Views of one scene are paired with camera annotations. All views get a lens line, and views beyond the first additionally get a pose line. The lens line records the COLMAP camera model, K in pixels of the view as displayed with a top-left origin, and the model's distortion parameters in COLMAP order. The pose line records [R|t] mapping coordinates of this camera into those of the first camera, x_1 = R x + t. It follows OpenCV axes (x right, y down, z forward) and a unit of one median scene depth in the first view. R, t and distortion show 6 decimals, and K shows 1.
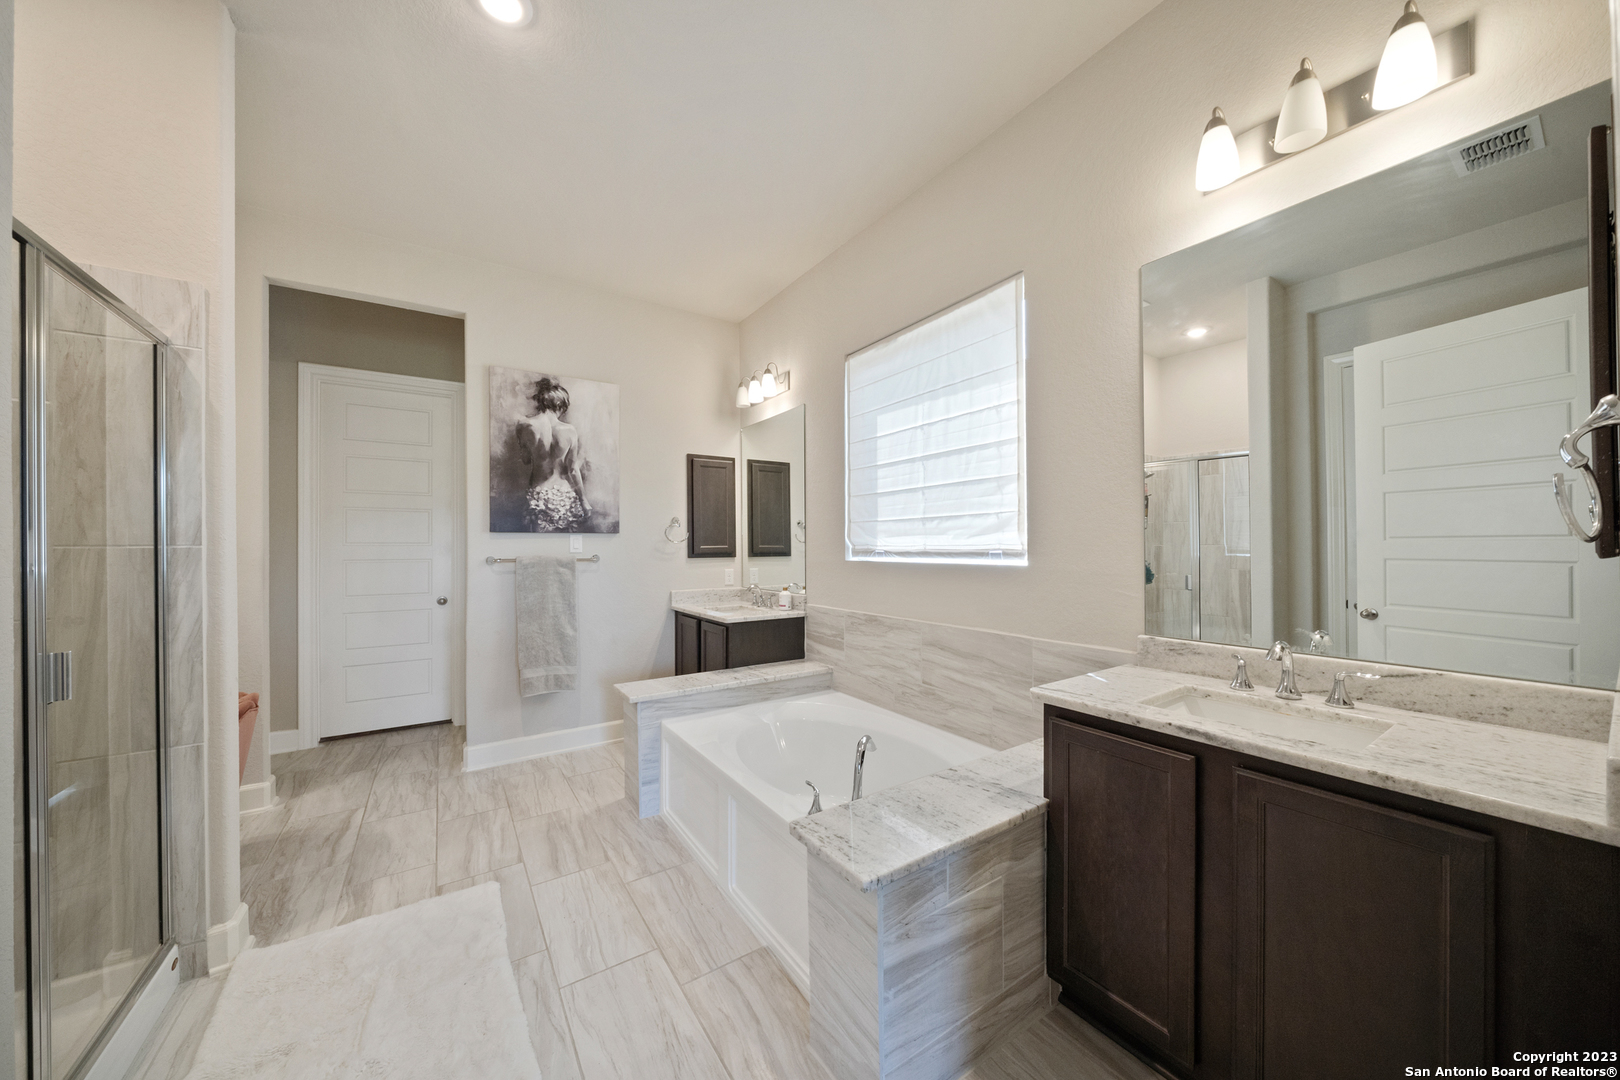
lens RADIAL K [[558.2, 0, 810.0], [0, 558.2, 540.0], [0, 0, 1]] dist [-0.011301, -0.000084]
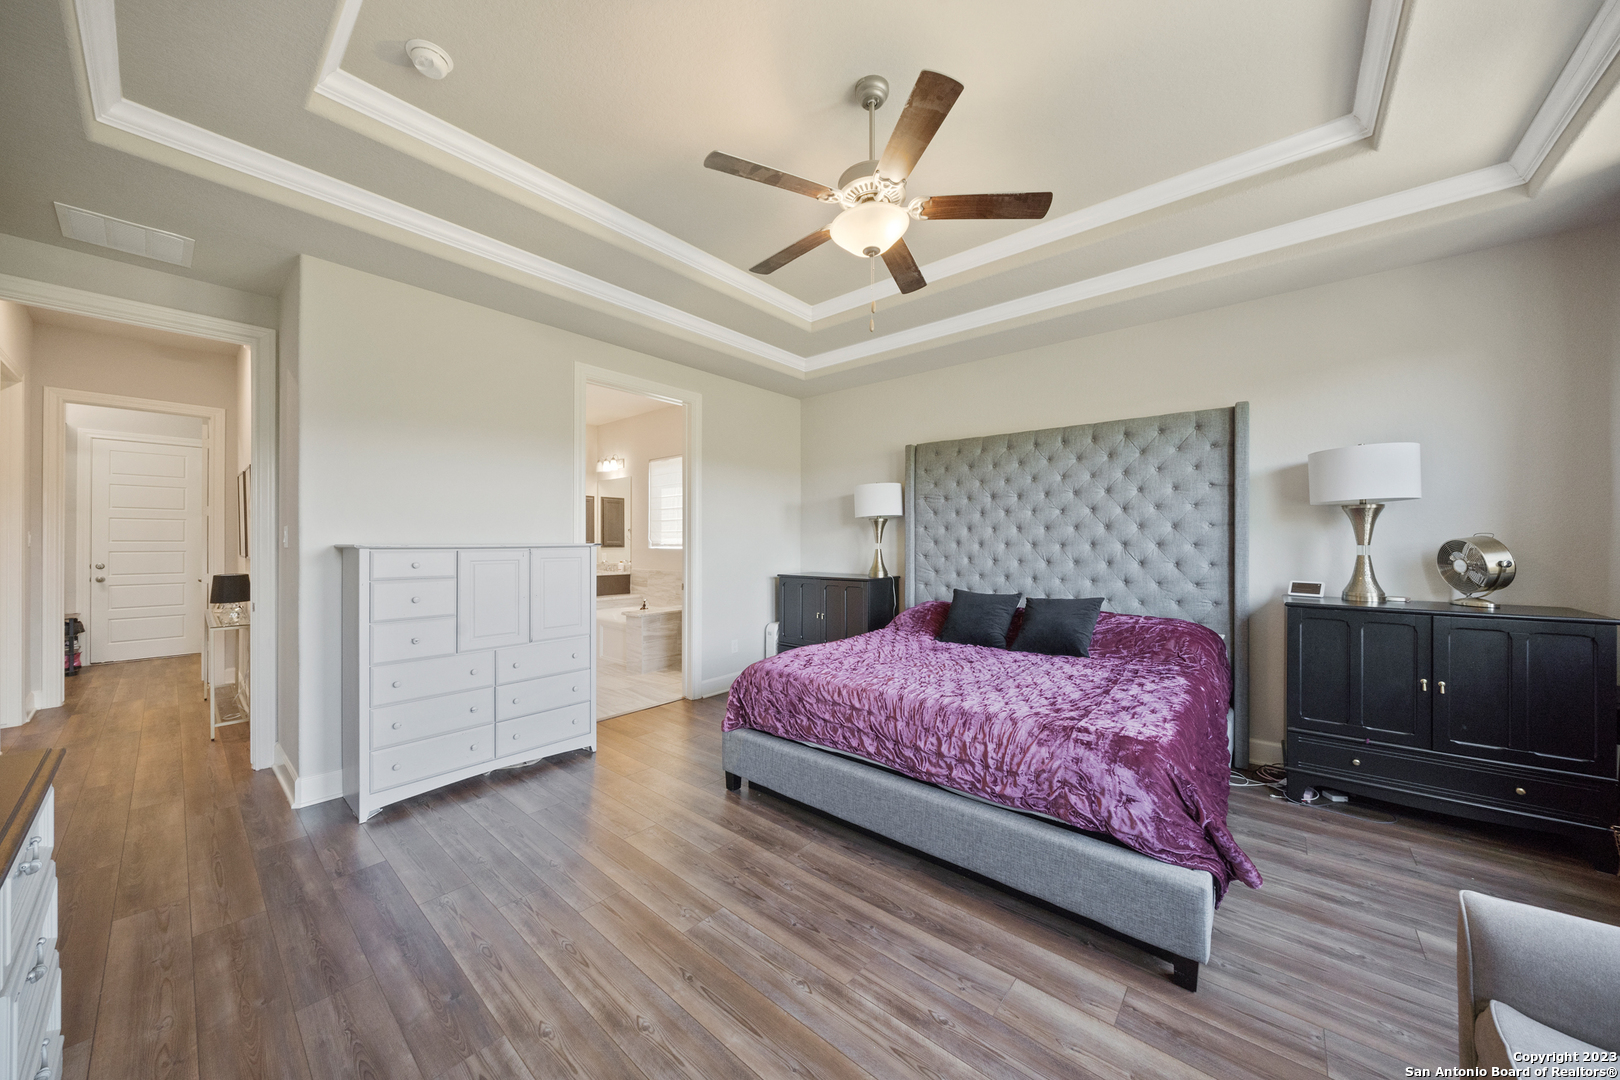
lens RADIAL K [[558.2, 0, 810.0], [0, 558.2, 540.0], [0, 0, 1]] dist [-0.011301, -0.000084]
pose [[0.959676, 0.009236, 0.280956, 0.049884], [-0.012866, 0.999856, 0.011078, -0.028417], [-0.280813, -0.014246, 0.959657, -1.261084]]
